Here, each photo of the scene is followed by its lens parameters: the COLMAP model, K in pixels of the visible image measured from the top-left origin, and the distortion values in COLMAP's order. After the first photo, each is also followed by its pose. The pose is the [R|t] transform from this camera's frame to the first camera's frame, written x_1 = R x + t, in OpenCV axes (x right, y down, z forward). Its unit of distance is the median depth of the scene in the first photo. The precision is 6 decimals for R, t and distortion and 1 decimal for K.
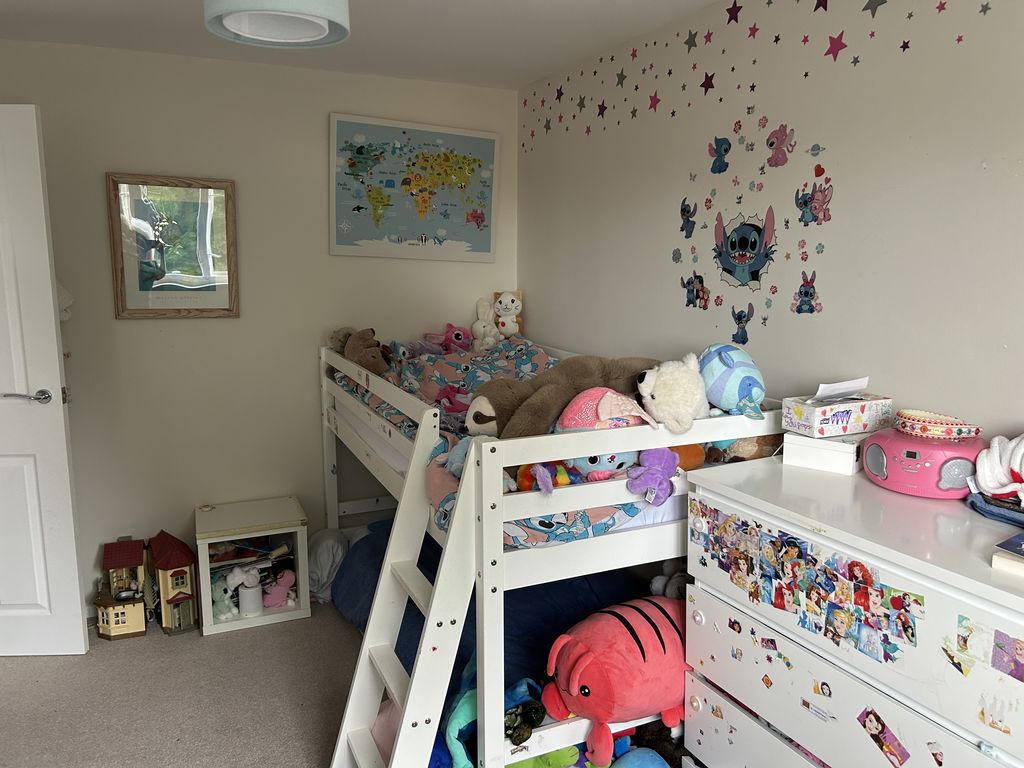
lens RADIAL K [[775.9, 0, 519.0], [0, 775.9, 383.9], [0, 0, 1]] dist [0.059381, -0.066865]
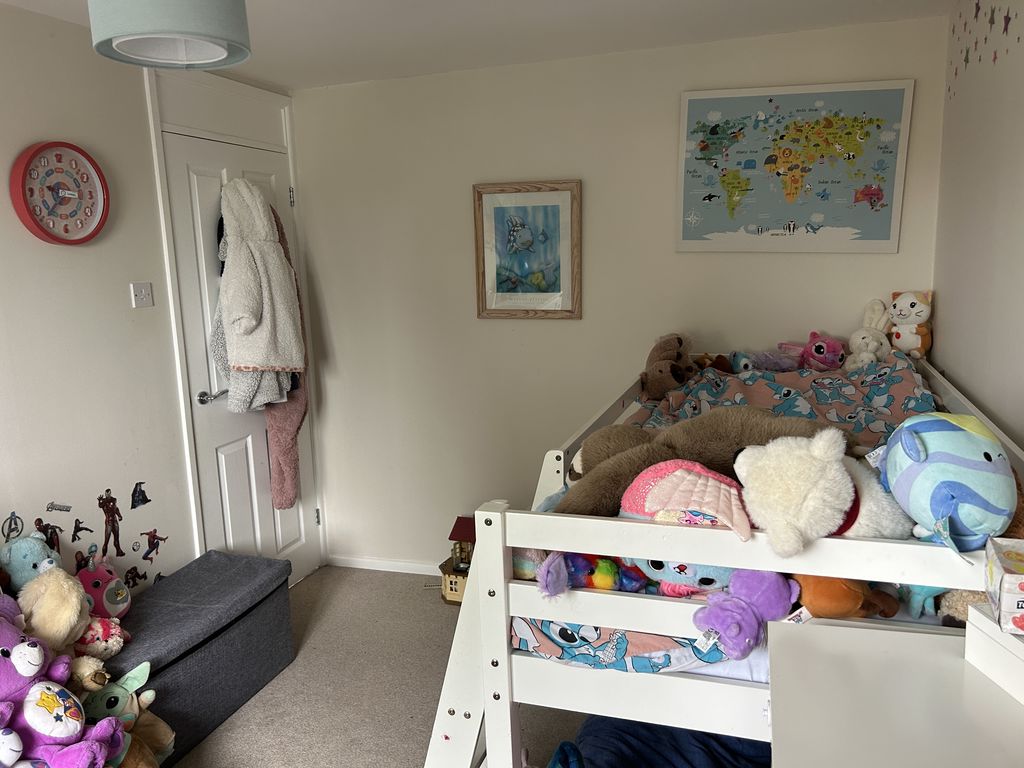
lens RADIAL K [[775.9, 0, 505.1], [0, 775.9, 380.8], [0, 0, 1]] dist [0.059381, -0.066865]
pose [[0.729910, 0.088402, -0.677803, 0.325202], [-0.073799, 0.995997, 0.050430, -0.064678], [0.679548, 0.013212, 0.733512, 0.279623]]
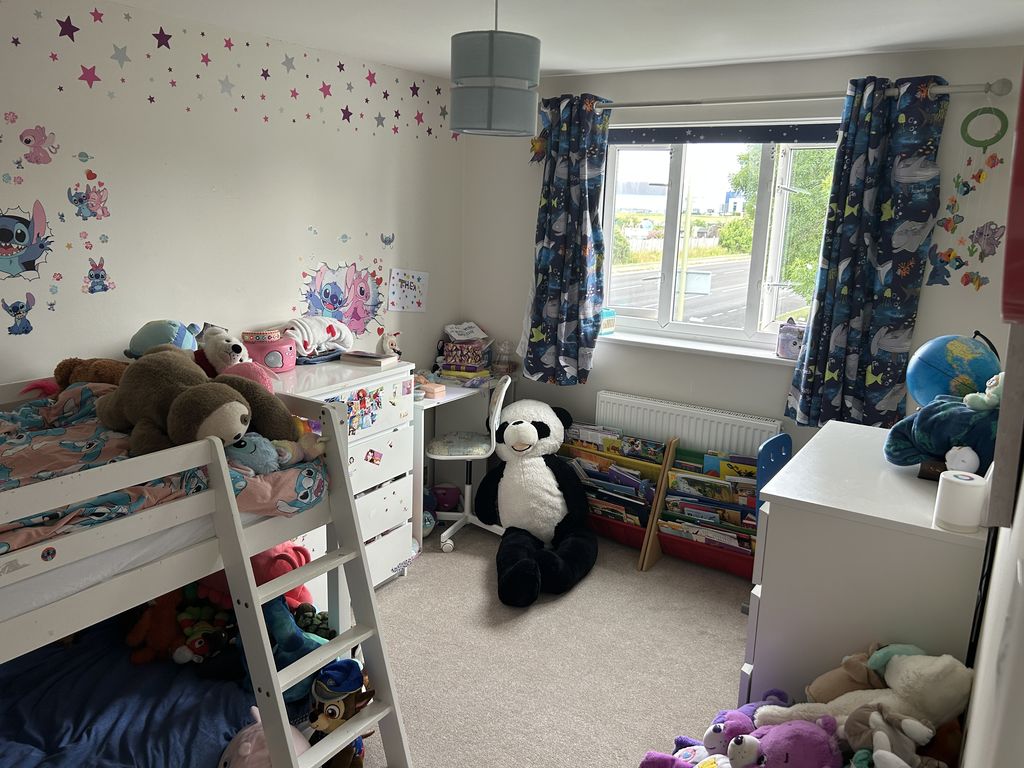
lens RADIAL K [[775.9, 0, 511.0], [0, 775.9, 386.6], [0, 0, 1]] dist [0.059381, -0.066865]
pose [[-0.526622, -0.216115, 0.822170, -0.663720], [0.107602, 0.942421, 0.316646, -0.178058], [-0.843262, 0.255220, -0.473045, 0.710169]]
